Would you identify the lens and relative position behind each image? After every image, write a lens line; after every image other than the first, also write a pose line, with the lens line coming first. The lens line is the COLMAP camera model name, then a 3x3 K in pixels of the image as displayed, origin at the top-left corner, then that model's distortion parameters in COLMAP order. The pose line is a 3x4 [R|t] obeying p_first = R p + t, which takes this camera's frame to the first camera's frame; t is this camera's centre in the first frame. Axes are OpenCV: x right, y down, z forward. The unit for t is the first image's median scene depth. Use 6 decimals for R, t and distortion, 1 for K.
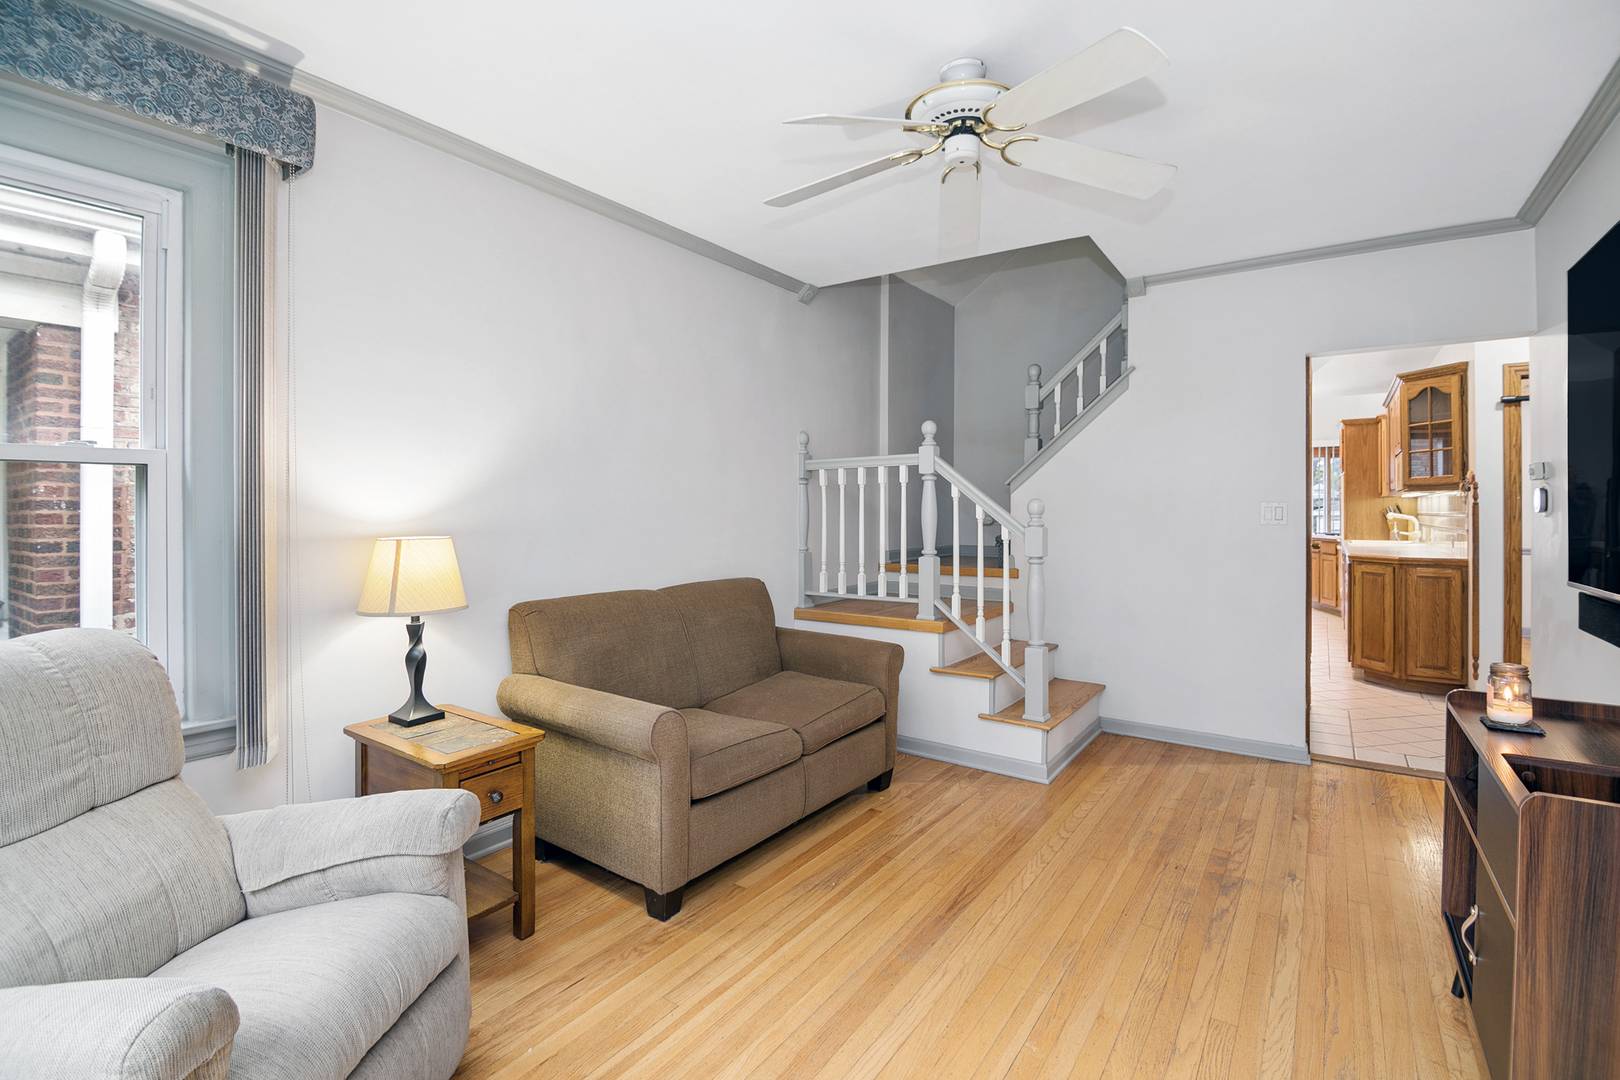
lens RADIAL K [[738.4, 0, 794.9], [0, 738.4, 513.9], [0, 0, 1]] dist [-0.000084, -0.009651]
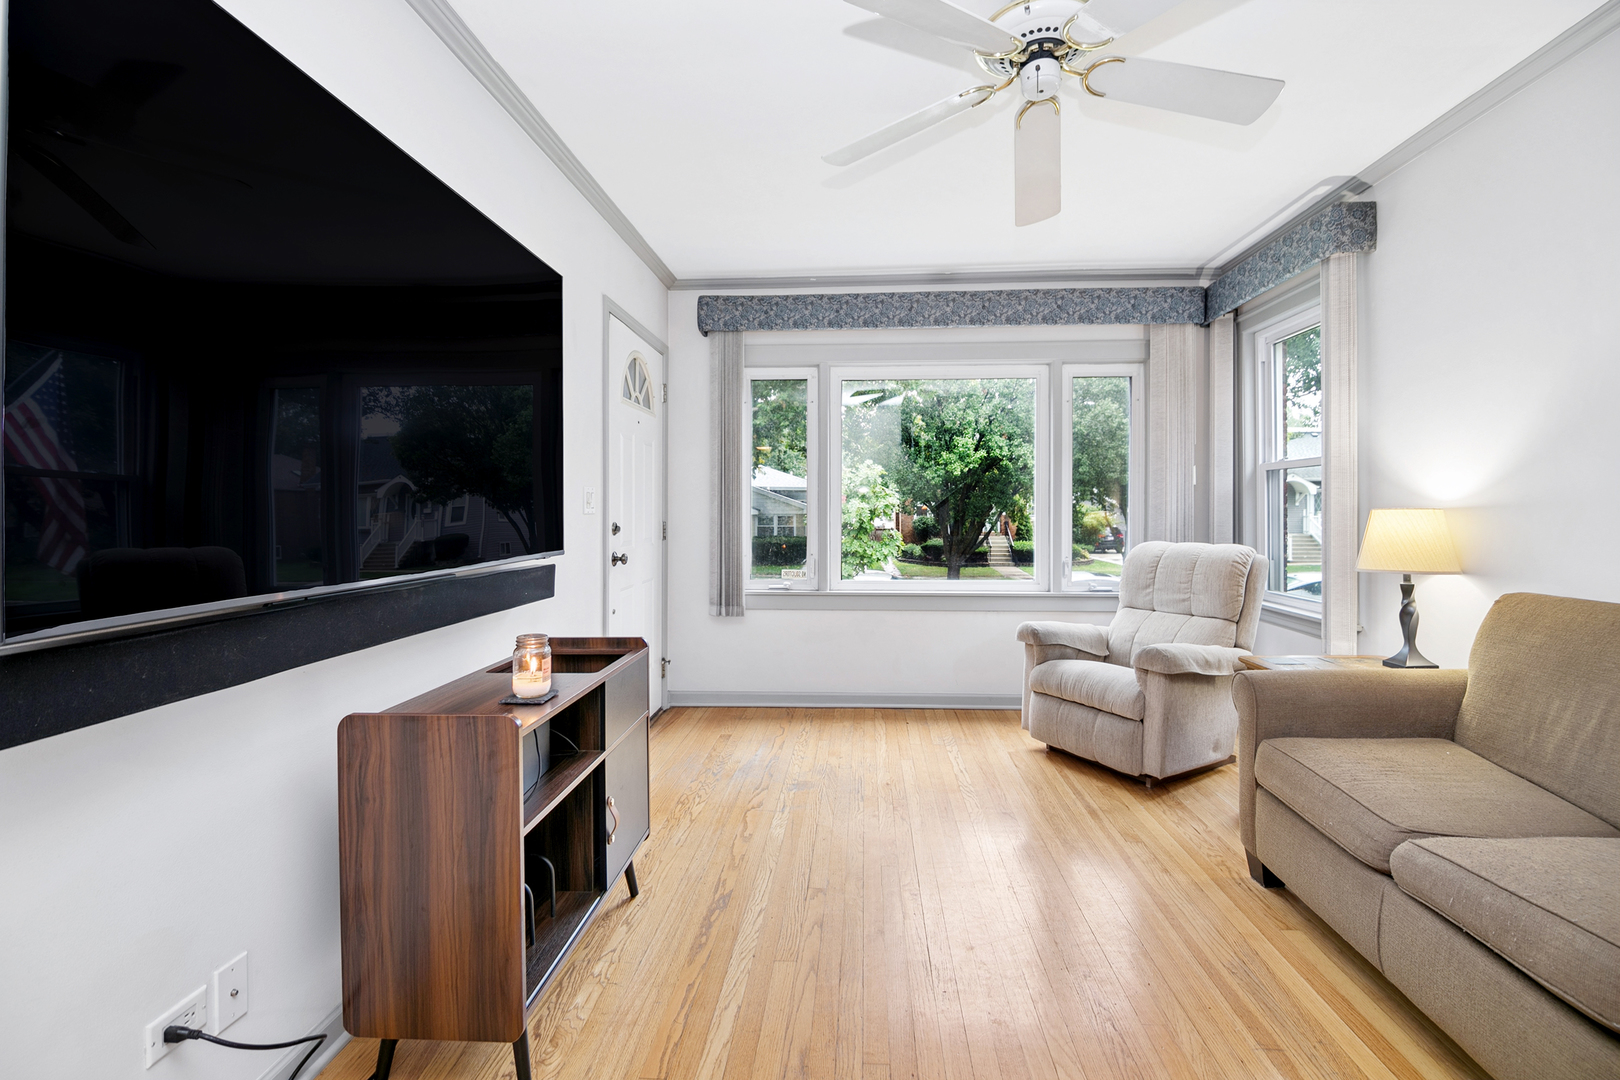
lens RADIAL K [[738.4, 0, 823.3], [0, 738.4, 512.3], [0, 0, 1]] dist [-0.000084, -0.009651]
pose [[-0.837837, 0.007474, -0.545869, 0.572682], [0.002270, 0.999945, 0.010207, 0.015615], [0.545915, 0.007313, -0.837809, 0.984270]]
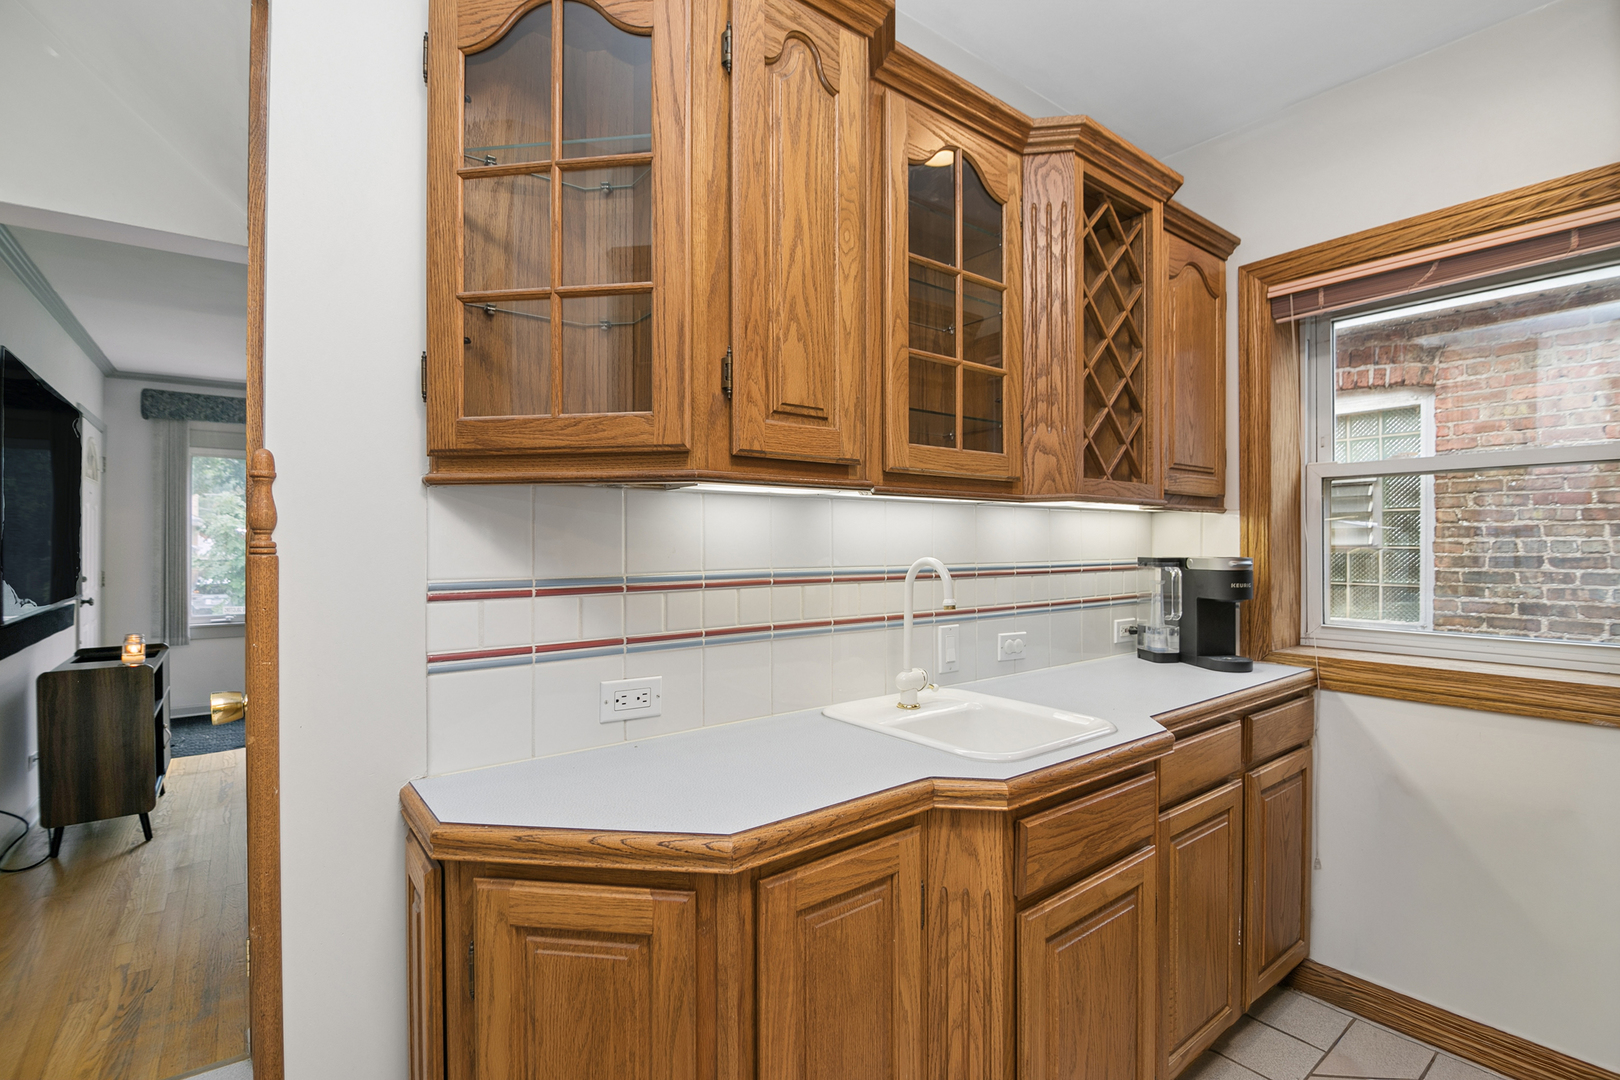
lens RADIAL K [[738.4, 0, 815.8], [0, 738.4, 540.1], [0, 0, 1]] dist [-0.000084, -0.009651]
pose [[-0.277632, -0.000749, -0.960687, 1.136051], [-0.000371, 1.000000, -0.000673, -0.019509], [0.960688, 0.000170, -0.277632, 1.587567]]
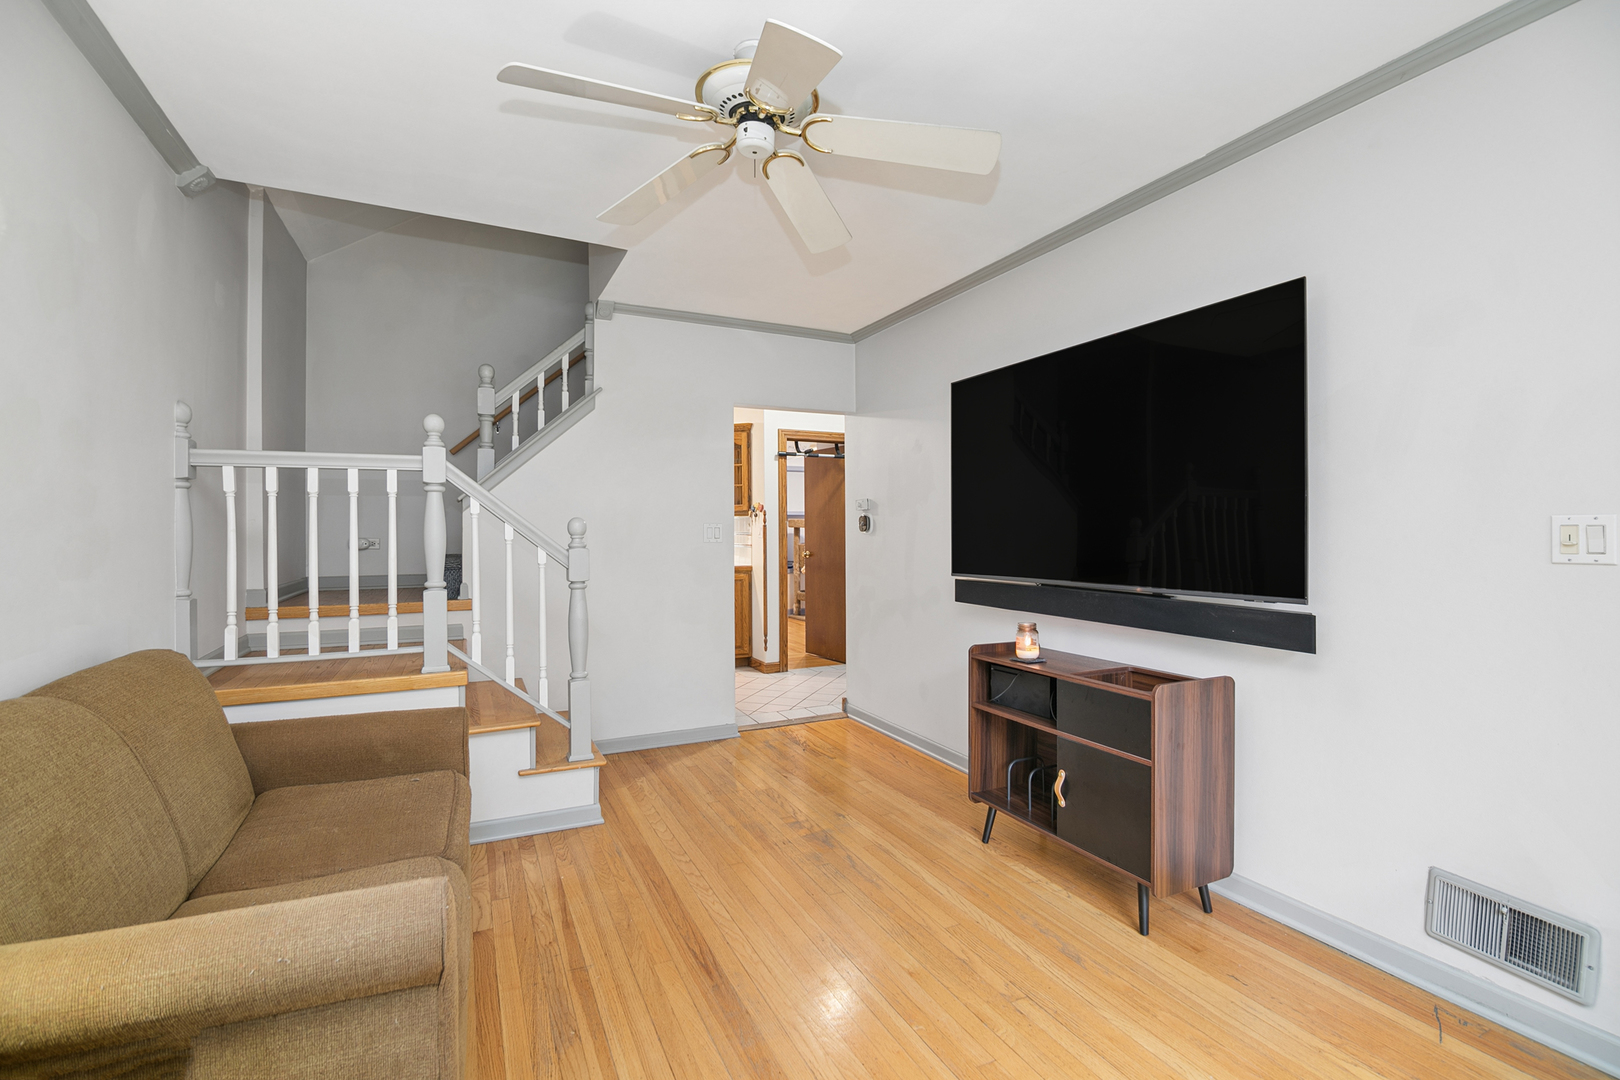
lens RADIAL K [[738.4, 0, 821.8], [0, 738.4, 532.5], [0, 0, 1]] dist [-0.000084, -0.009651]
pose [[0.468241, -0.002805, 0.883597, -0.338946], [0.007610, 0.999971, -0.000858, 0.001367], [-0.883568, 0.007126, 0.468248, 0.302689]]
